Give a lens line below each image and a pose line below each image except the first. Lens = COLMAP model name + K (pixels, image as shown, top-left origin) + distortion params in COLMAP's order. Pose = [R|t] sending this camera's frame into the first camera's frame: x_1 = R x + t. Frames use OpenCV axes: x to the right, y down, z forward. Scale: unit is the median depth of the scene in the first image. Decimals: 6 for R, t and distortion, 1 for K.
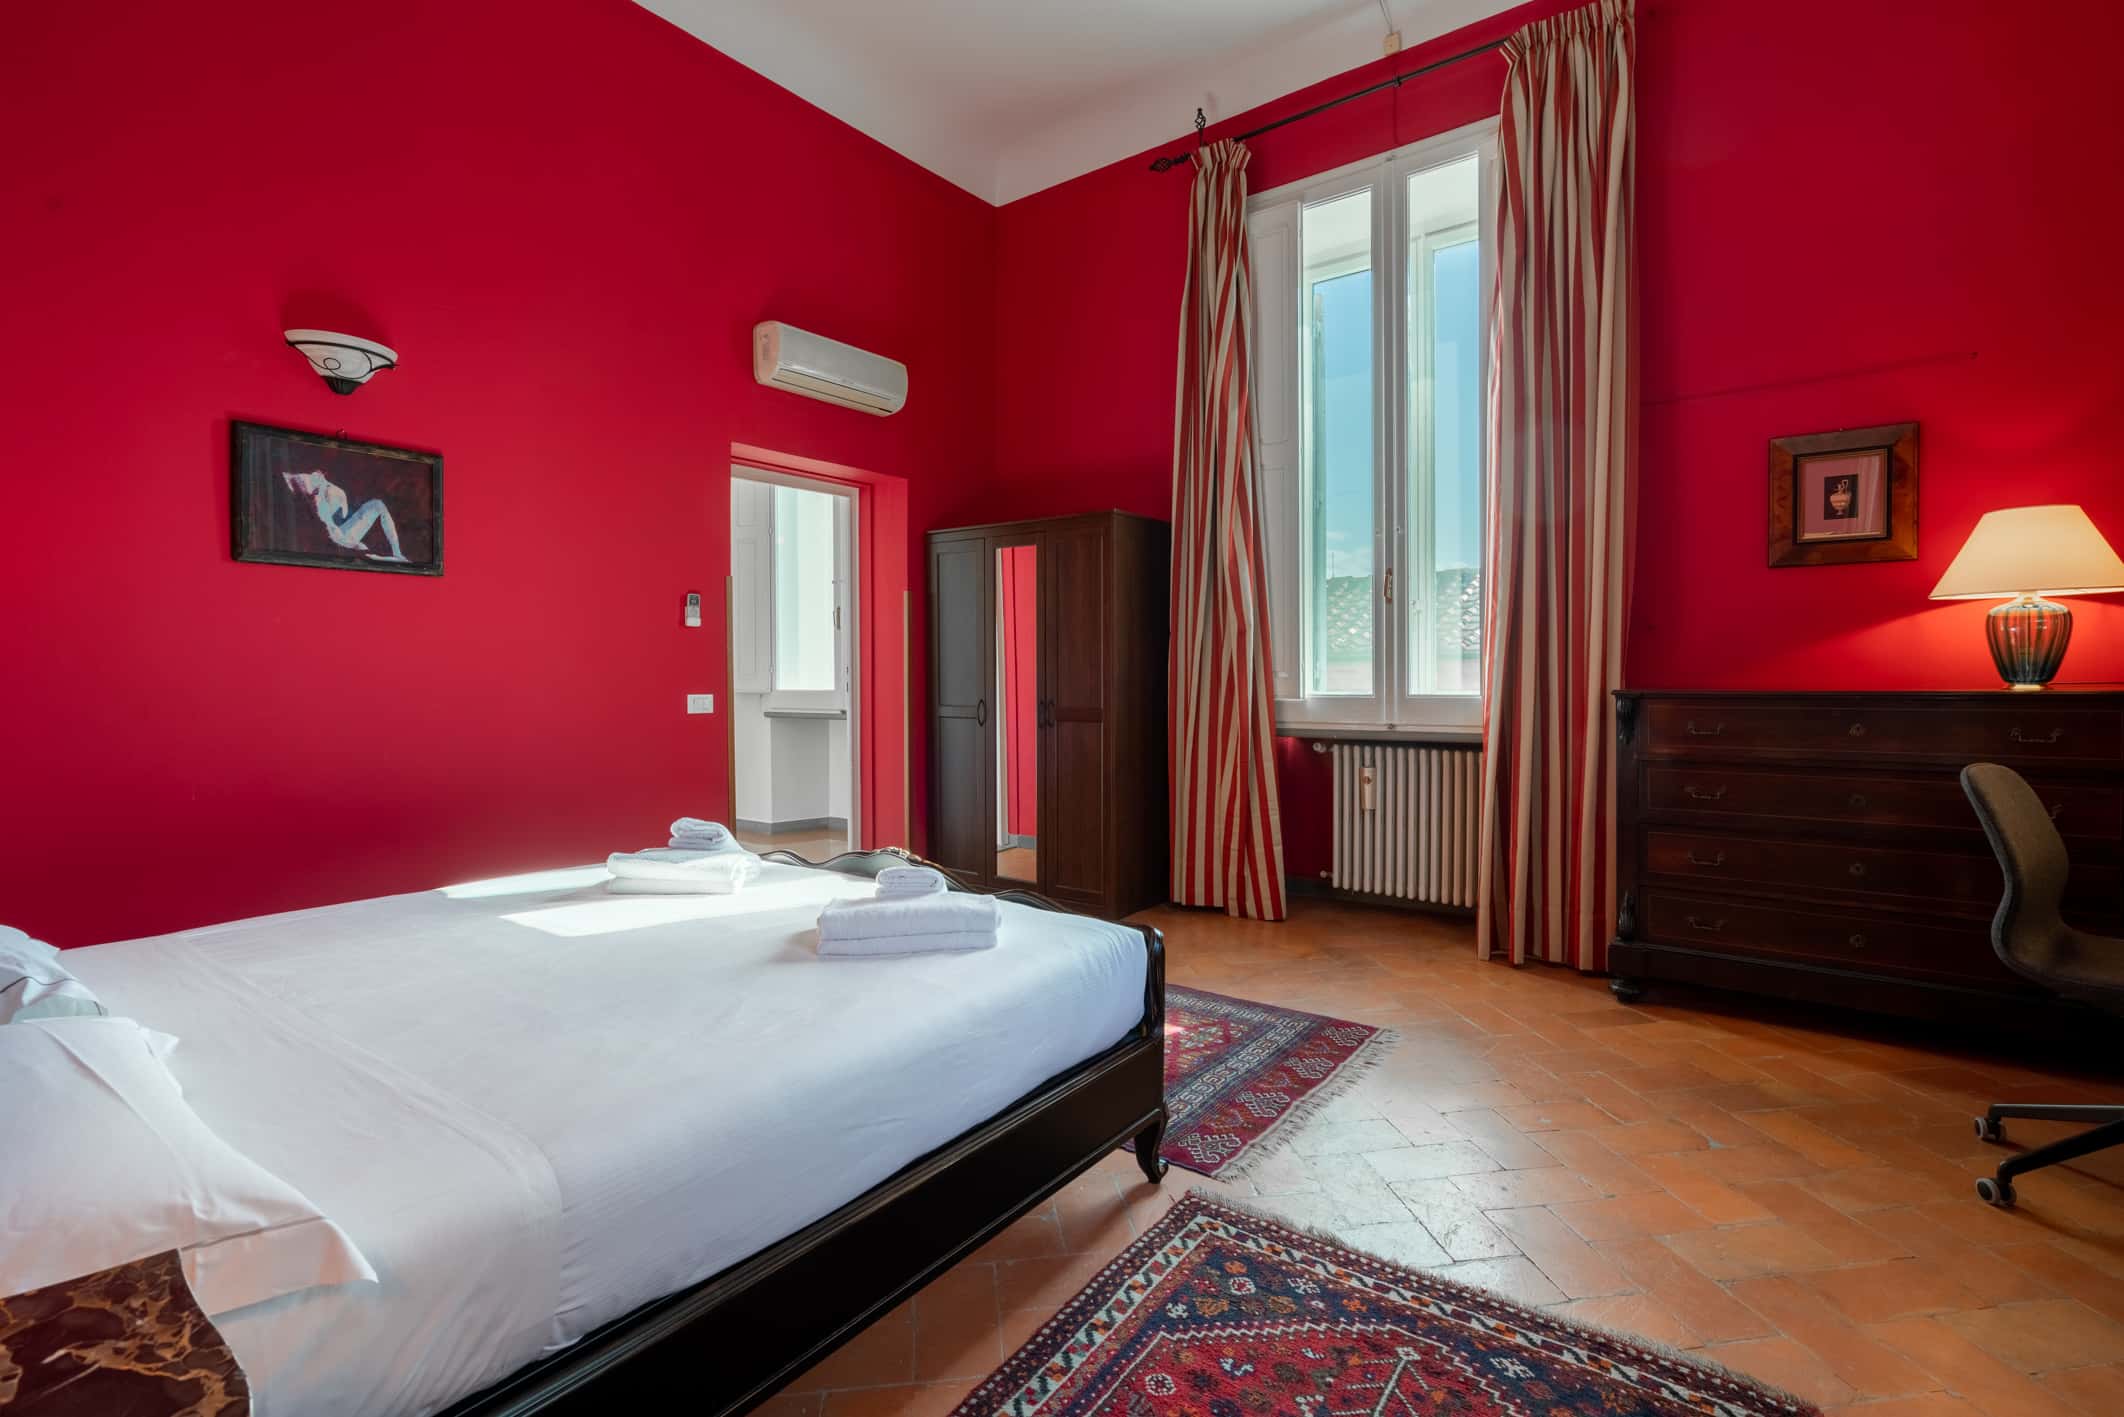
lens RADIAL K [[970.3, 0, 1050.0], [0, 970.3, 689.8], [0, 0, 1]] dist [-0.008359, 0.003769]
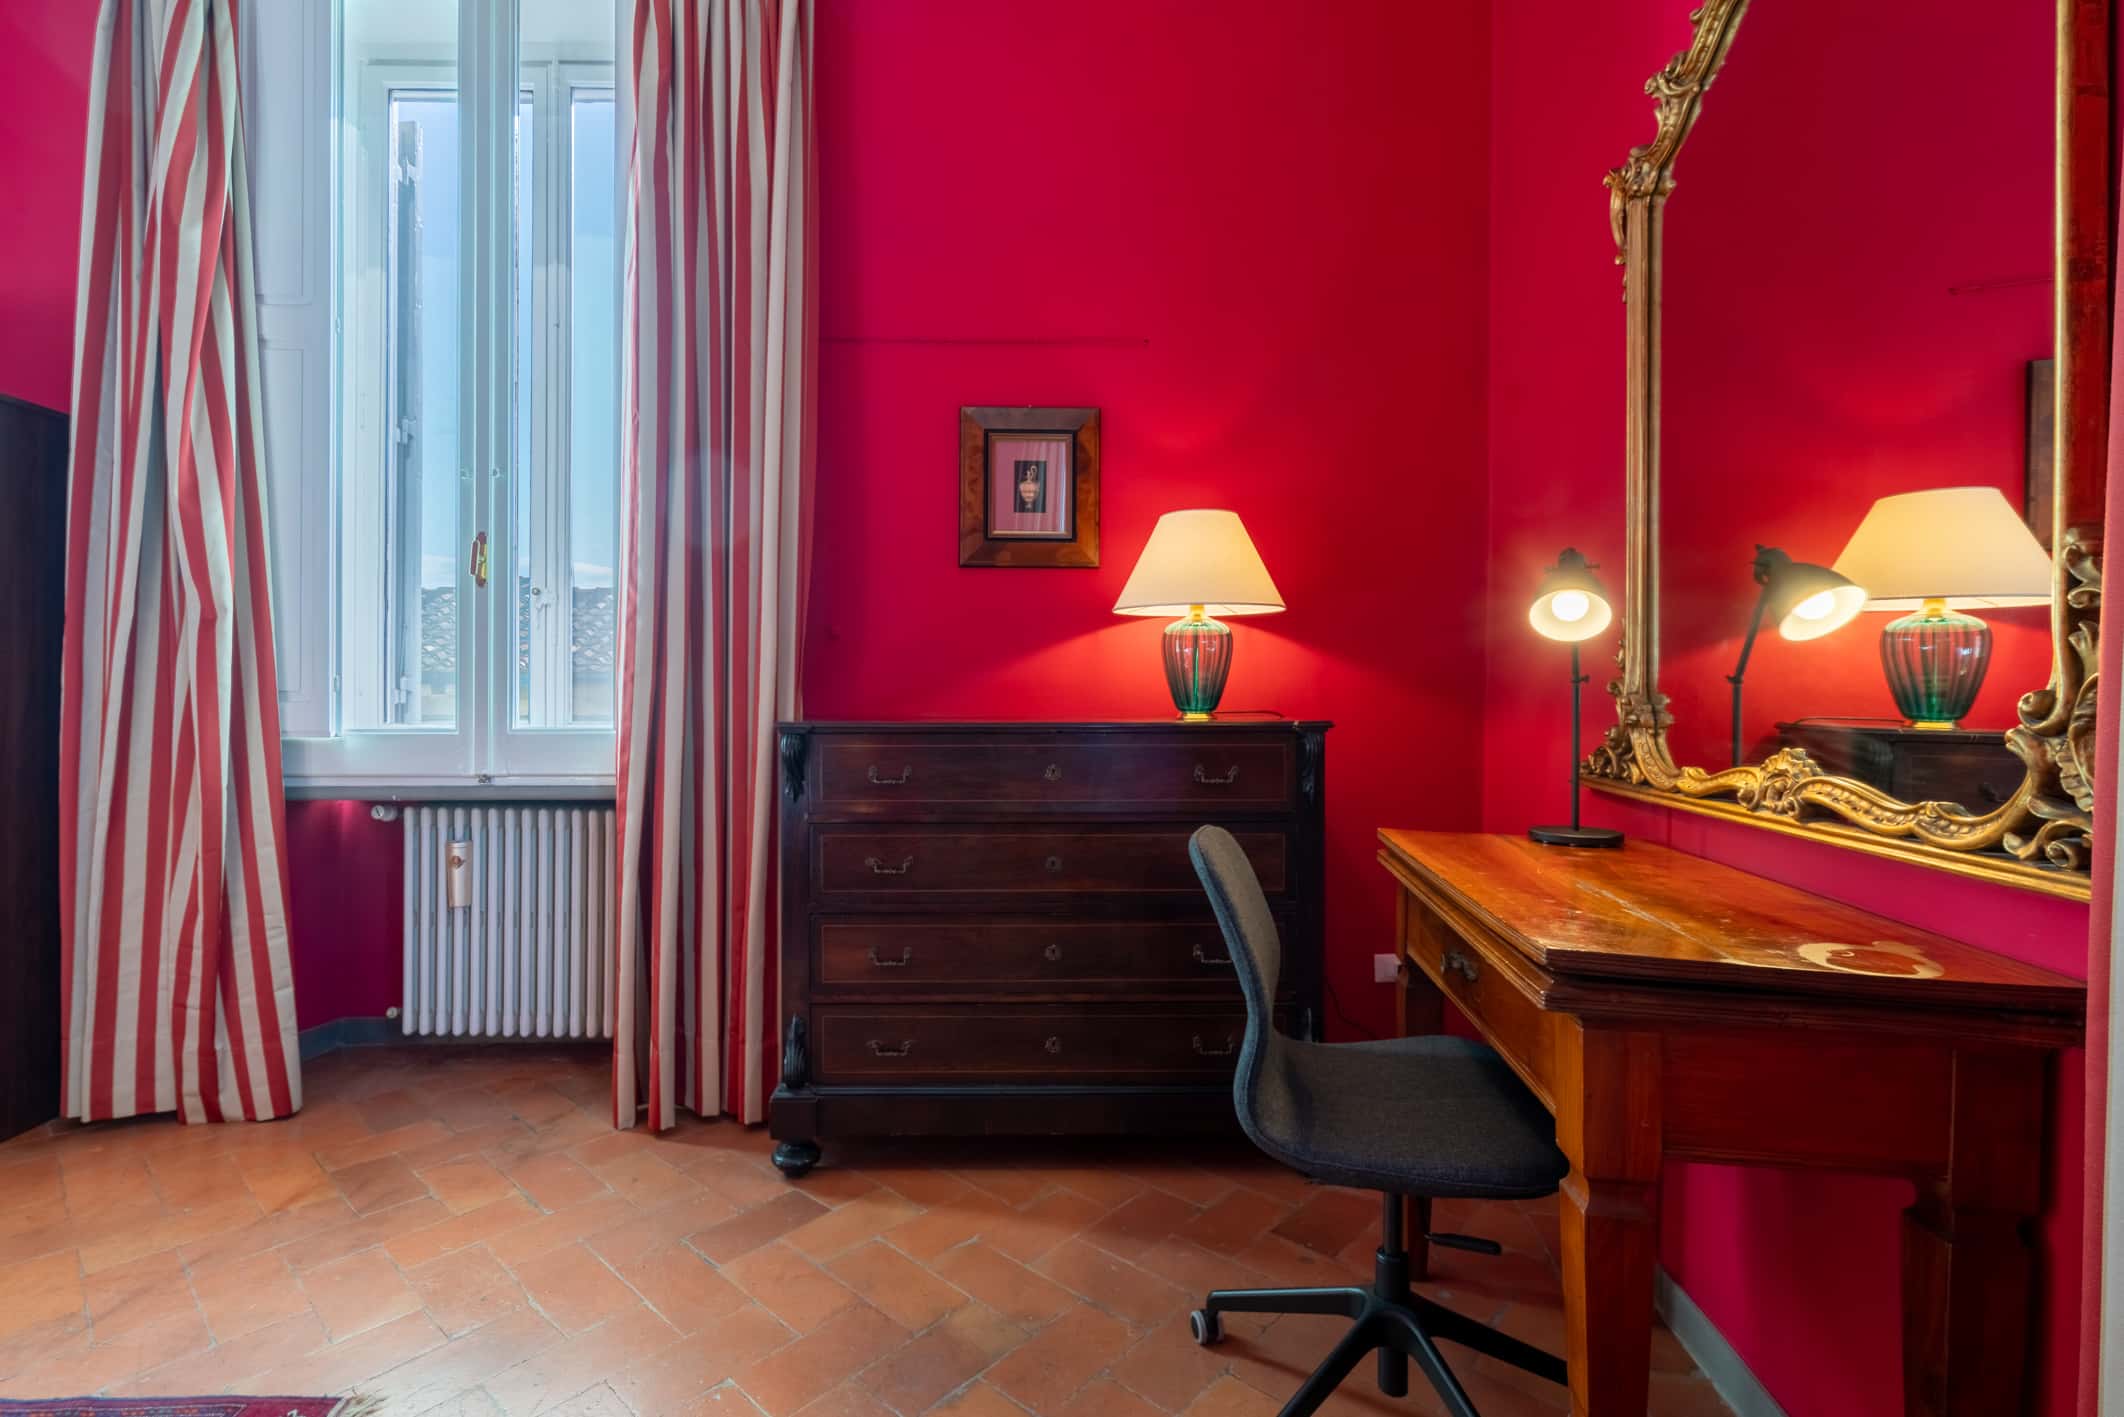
lens RADIAL K [[970.3, 0, 992.9], [0, 970.3, 699.0], [0, 0, 1]] dist [-0.008359, 0.003769]
pose [[0.780245, 0.009639, 0.625400, 0.278417], [0.002172, 0.999833, -0.018120, -0.003112], [-0.625470, 0.015496, 0.780094, 0.378176]]
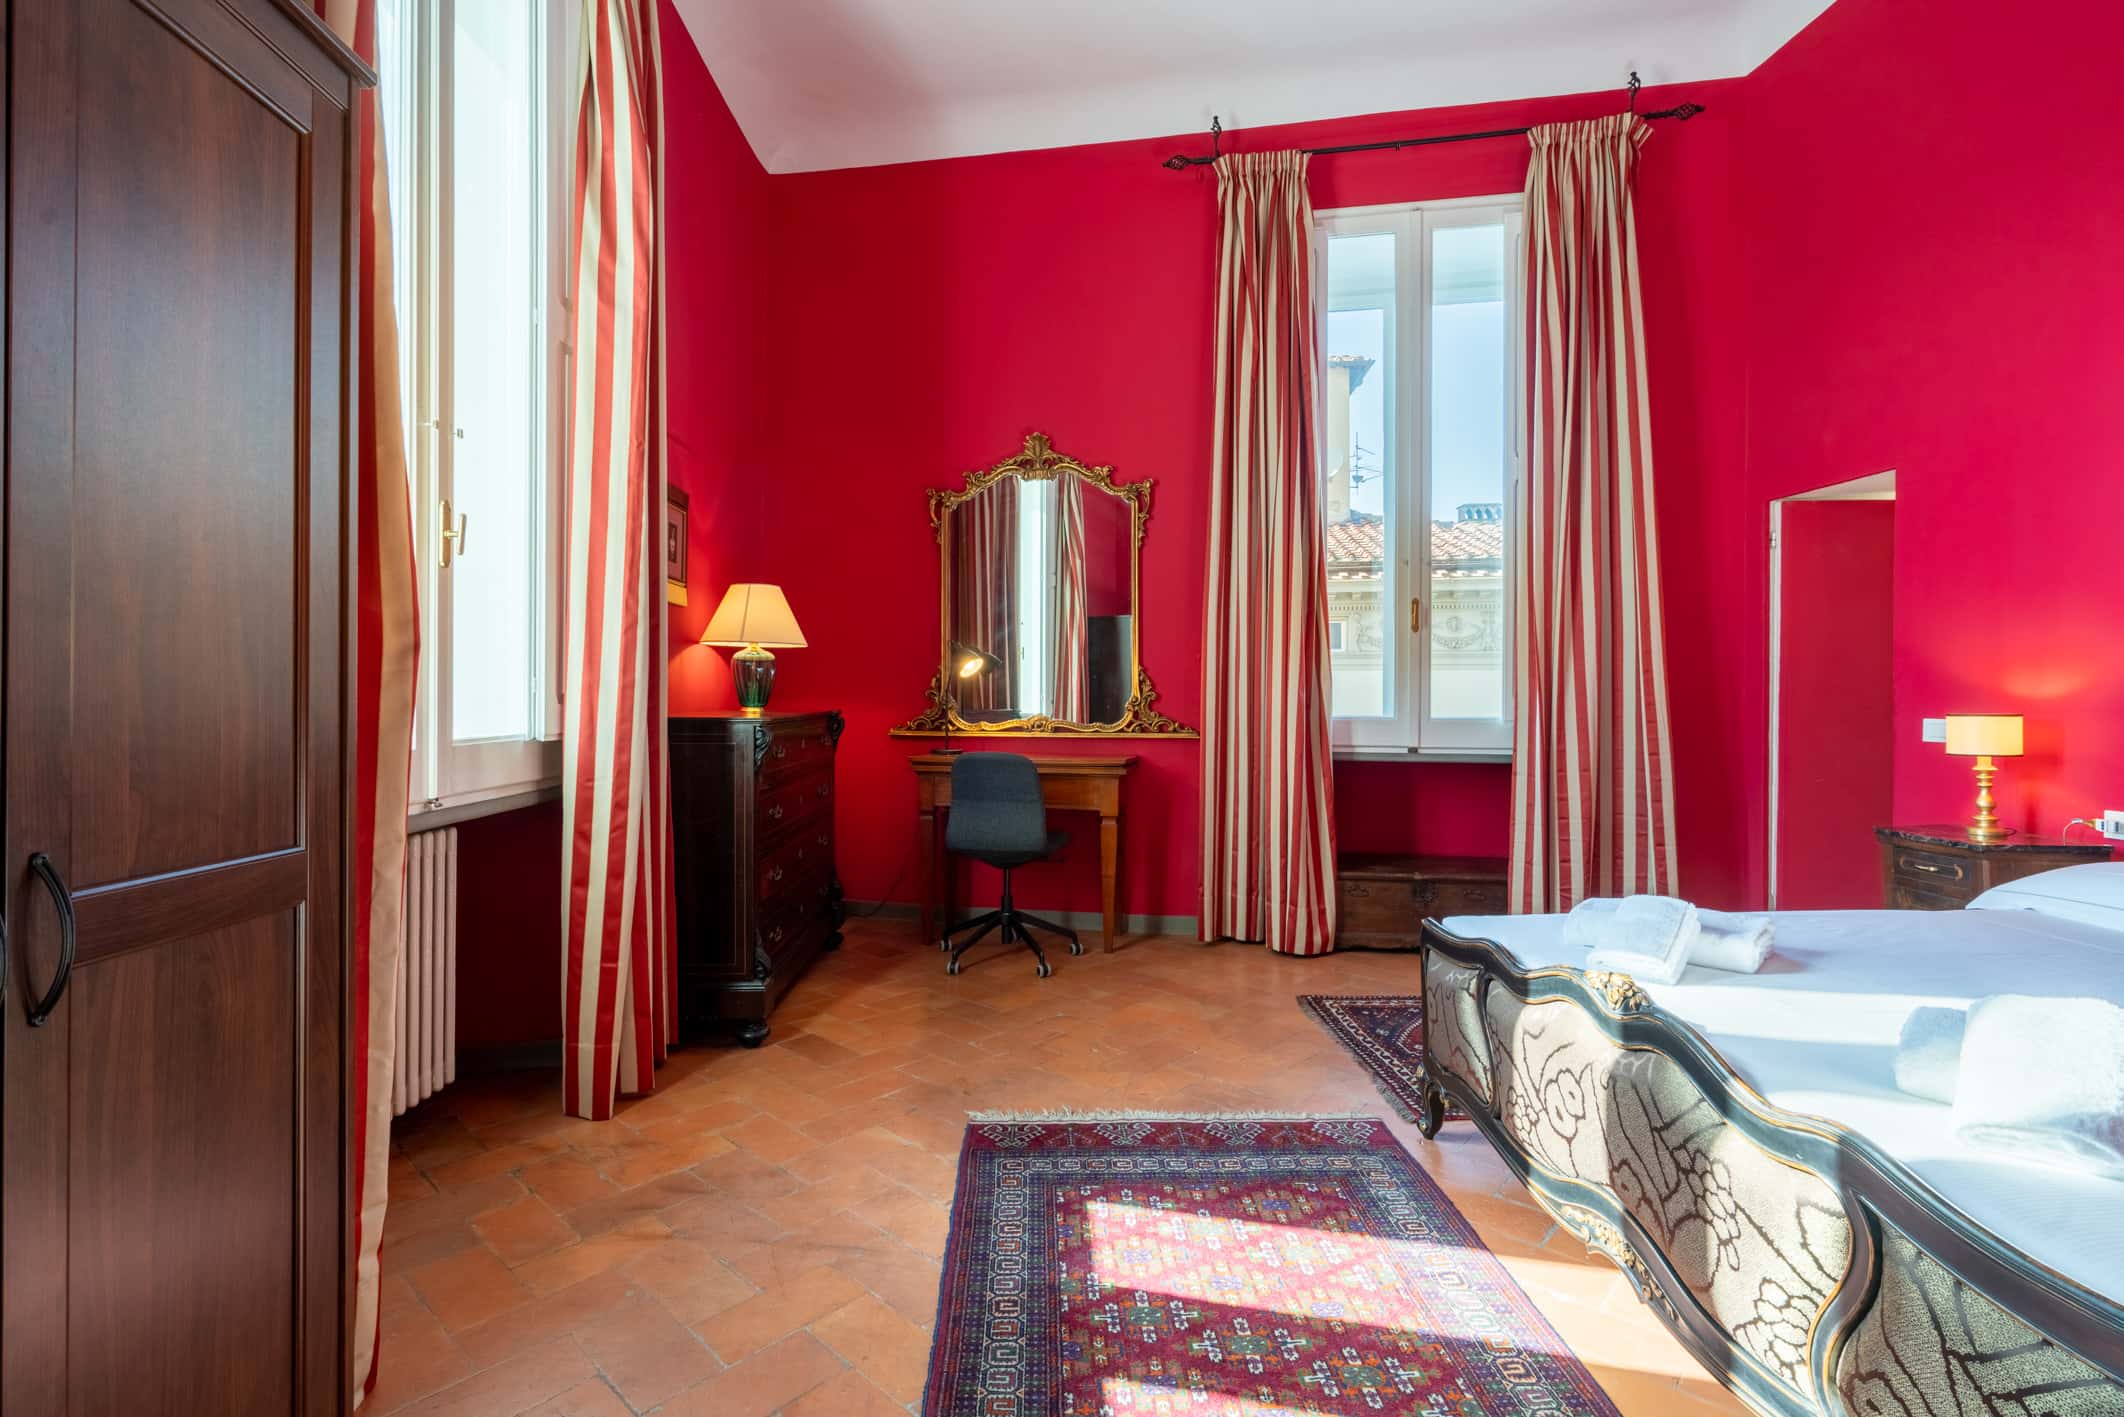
lens RADIAL K [[970.3, 0, 1058.0], [0, 970.3, 700.4], [0, 0, 1]] dist [-0.008359, 0.003769]
pose [[-0.630213, 0.003474, 0.776414, -0.346915], [0.018475, 0.999774, 0.010523, -0.022533], [-0.776202, 0.020975, -0.630135, 1.401647]]
